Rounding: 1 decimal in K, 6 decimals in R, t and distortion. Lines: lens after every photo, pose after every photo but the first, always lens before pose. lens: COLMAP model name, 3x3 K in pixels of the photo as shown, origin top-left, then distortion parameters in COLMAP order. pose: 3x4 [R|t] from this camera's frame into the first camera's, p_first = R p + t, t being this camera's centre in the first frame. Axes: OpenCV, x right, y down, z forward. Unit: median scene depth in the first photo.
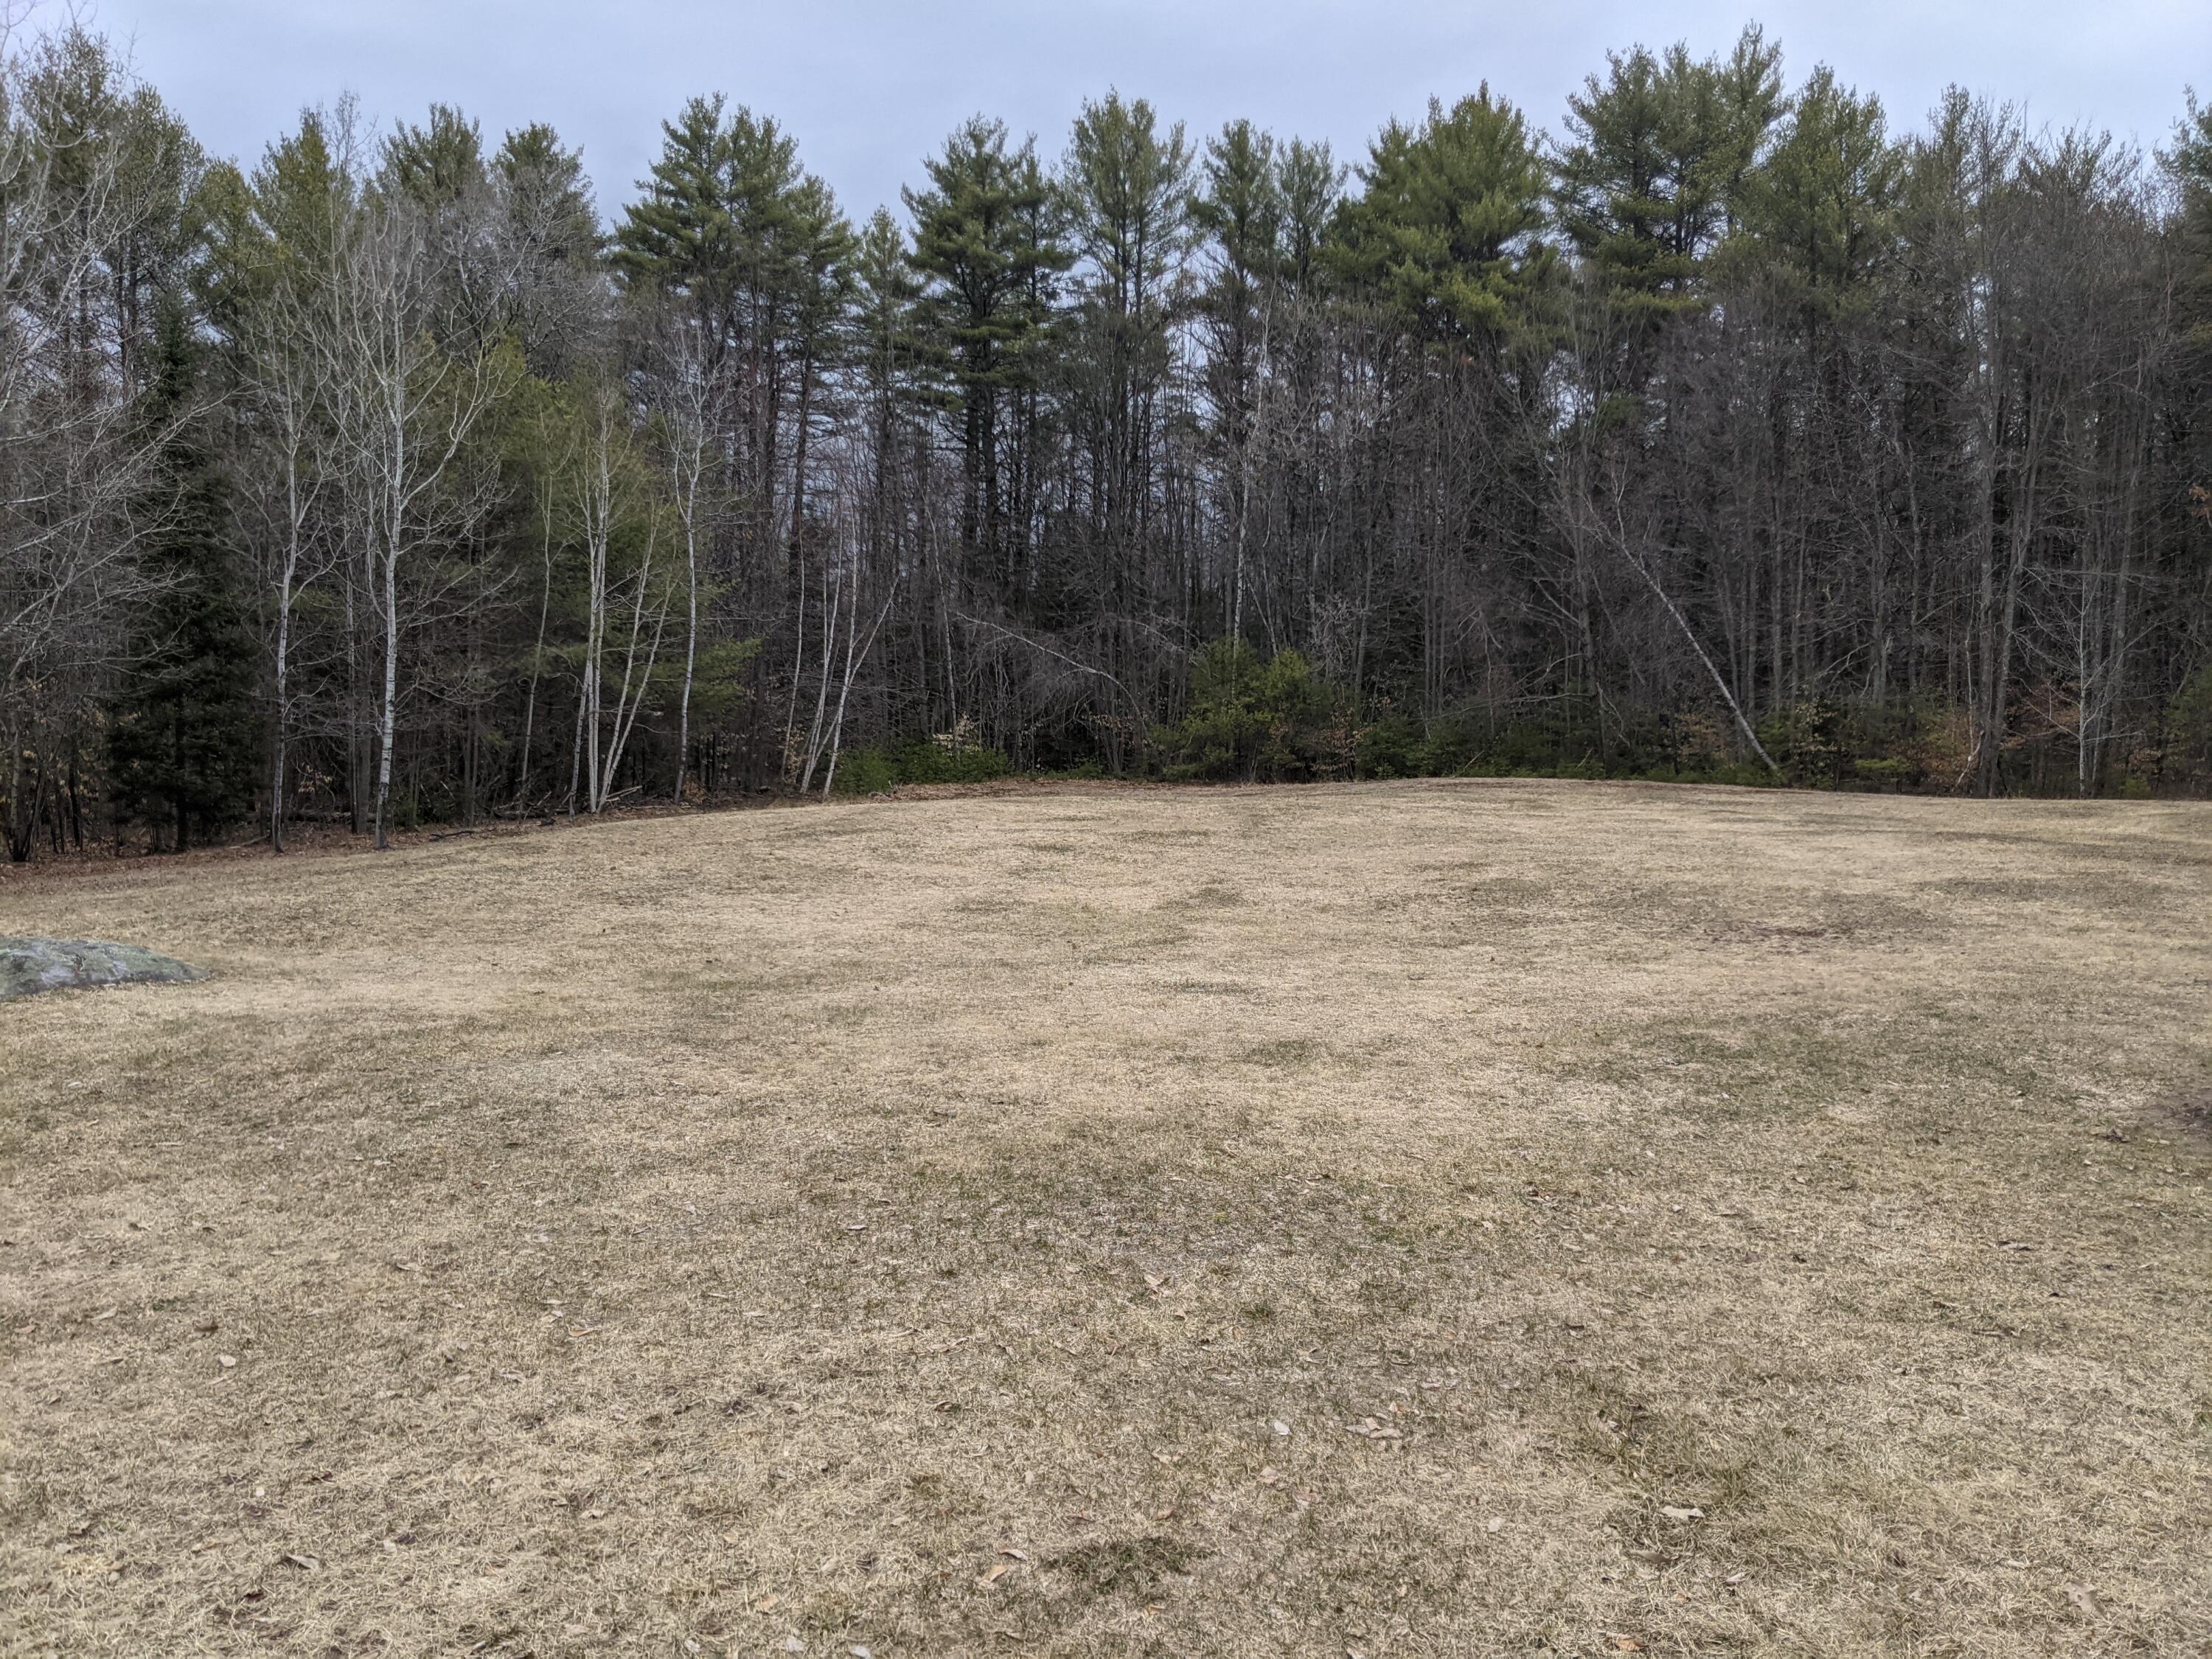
lens RADIAL K [[1735.6, 0, 1106.0], [0, 1735.6, 829.5], [0, 0, 1]] dist [-0.005333, -0.001918]
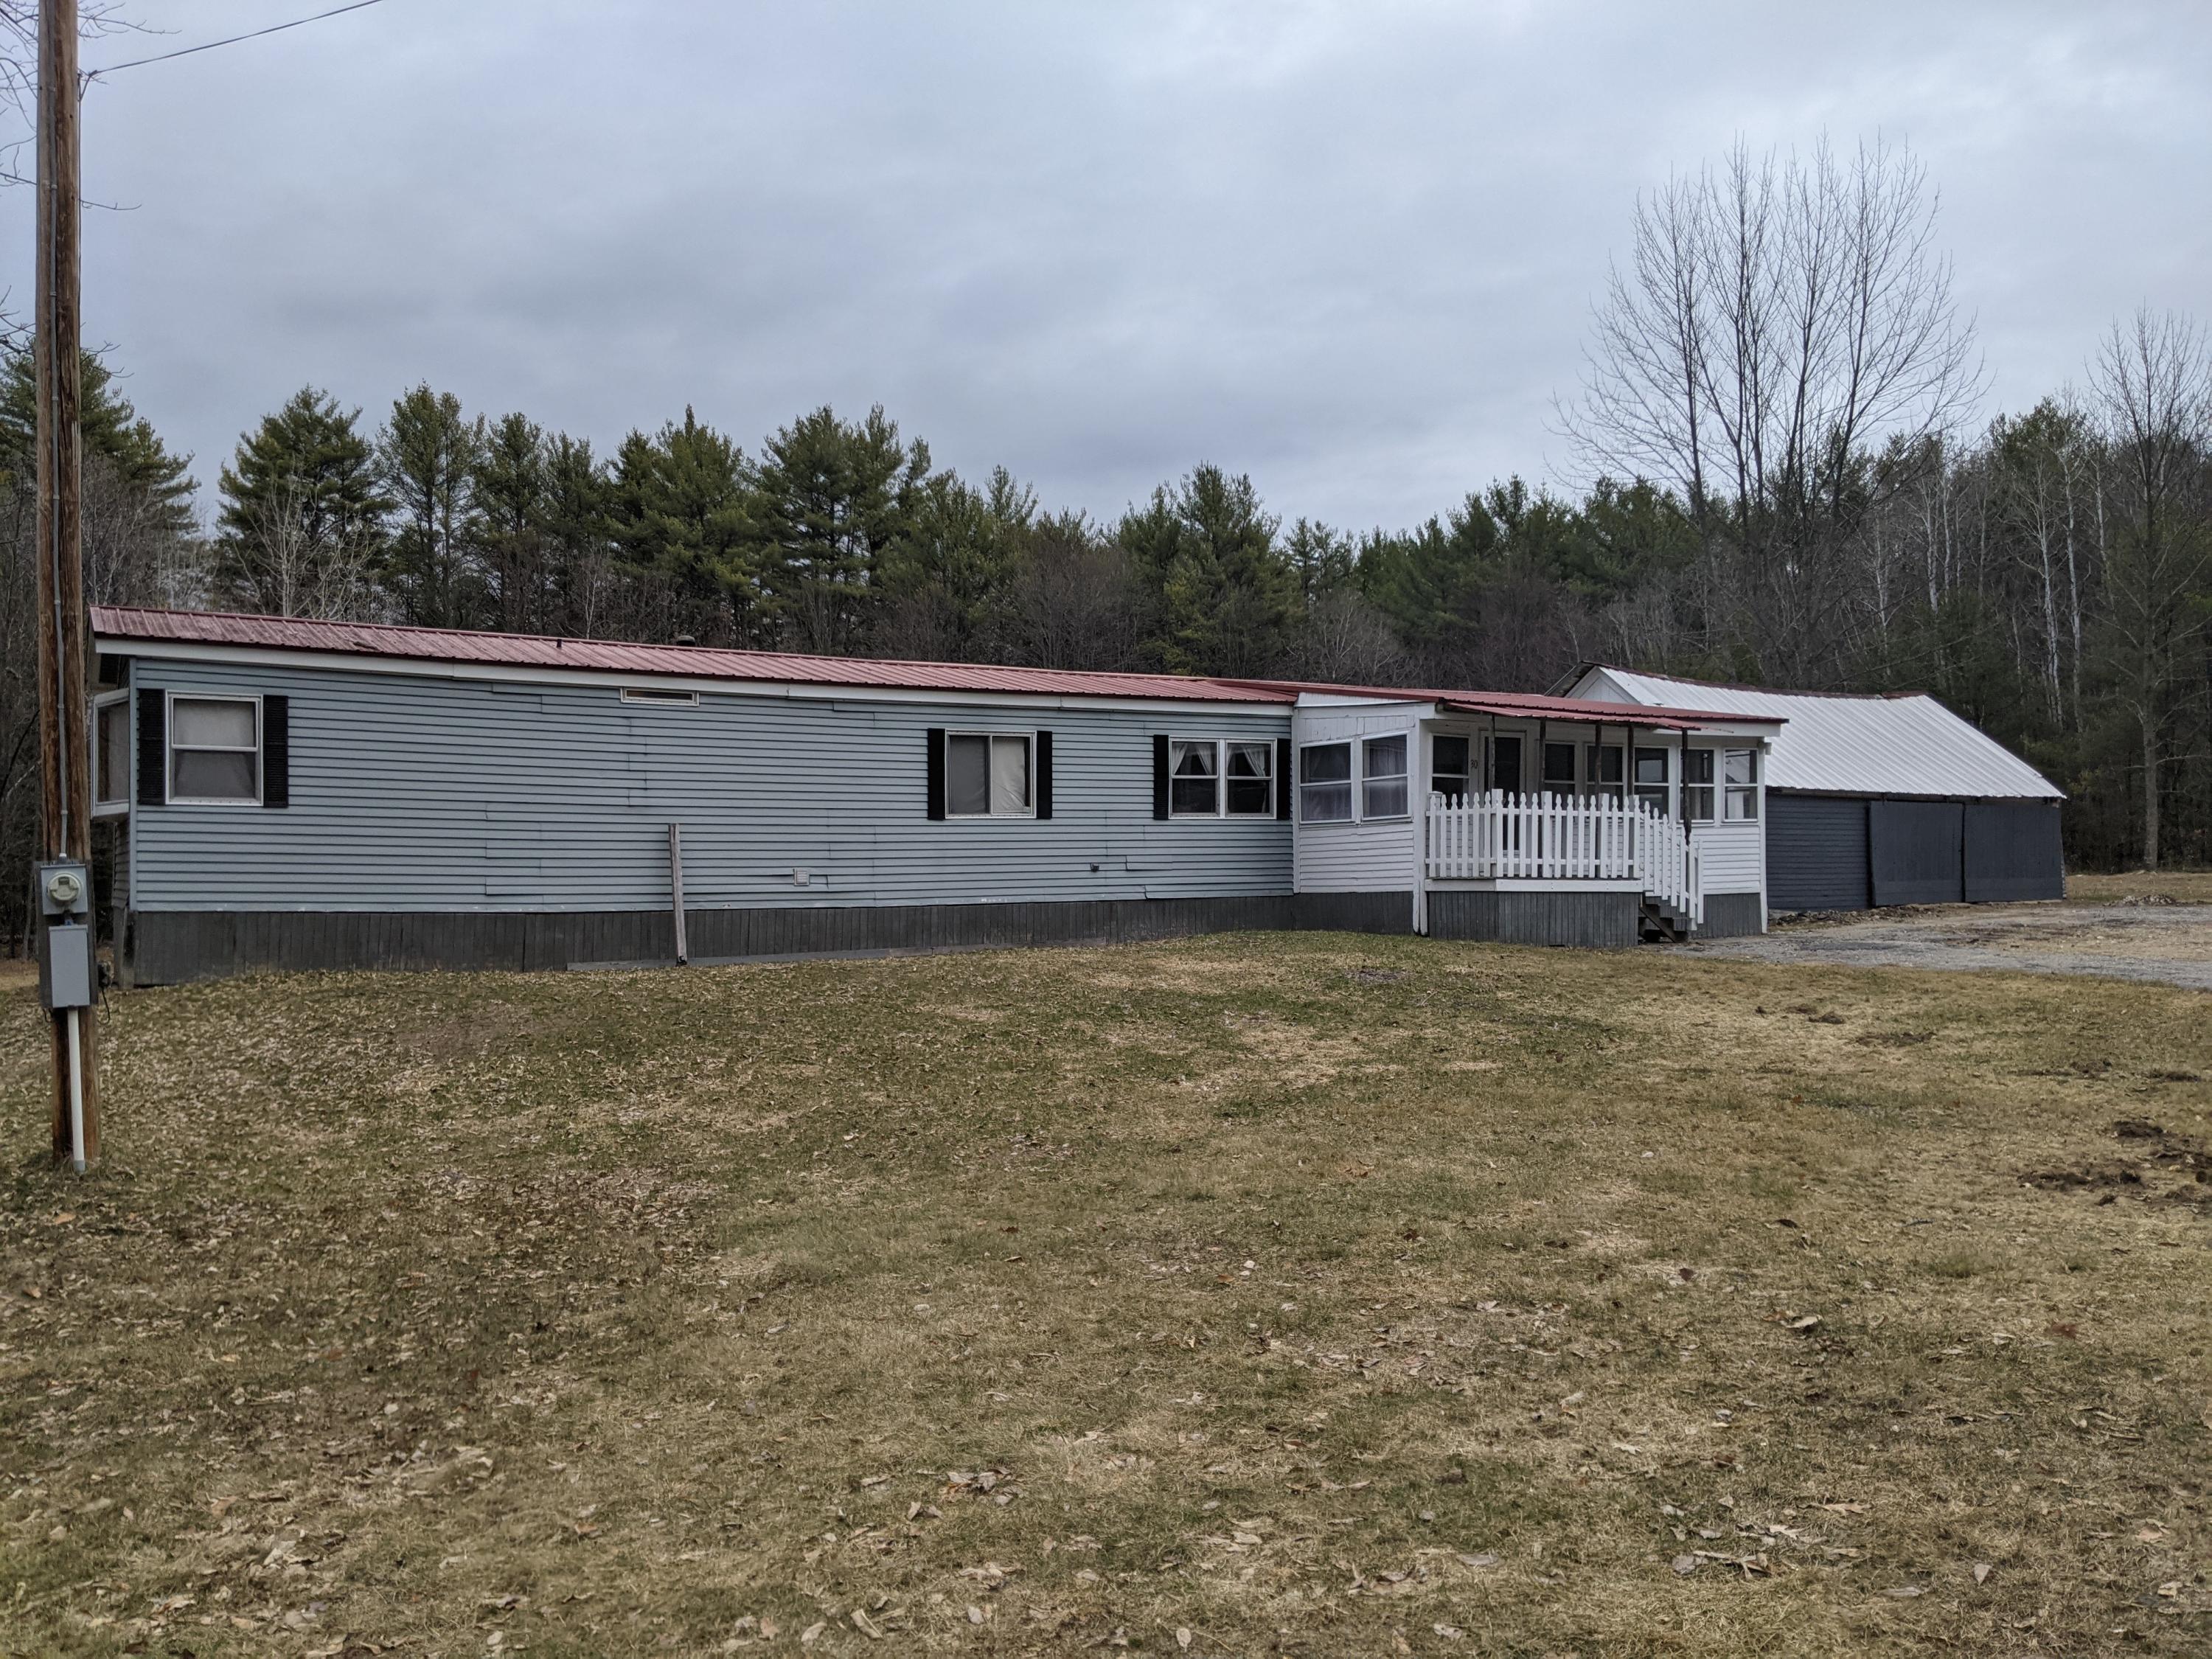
lens RADIAL K [[1711.8, 0, 1106.0], [0, 1711.8, 829.5], [0, 0, 1]] dist [0.047627, -0.072771]
pose [[0.835655, -0.007489, 0.549204, -0.515678], [0.052971, 0.996345, -0.067012, 0.045114], [-0.546695, 0.085091, 0.832997, -0.613602]]
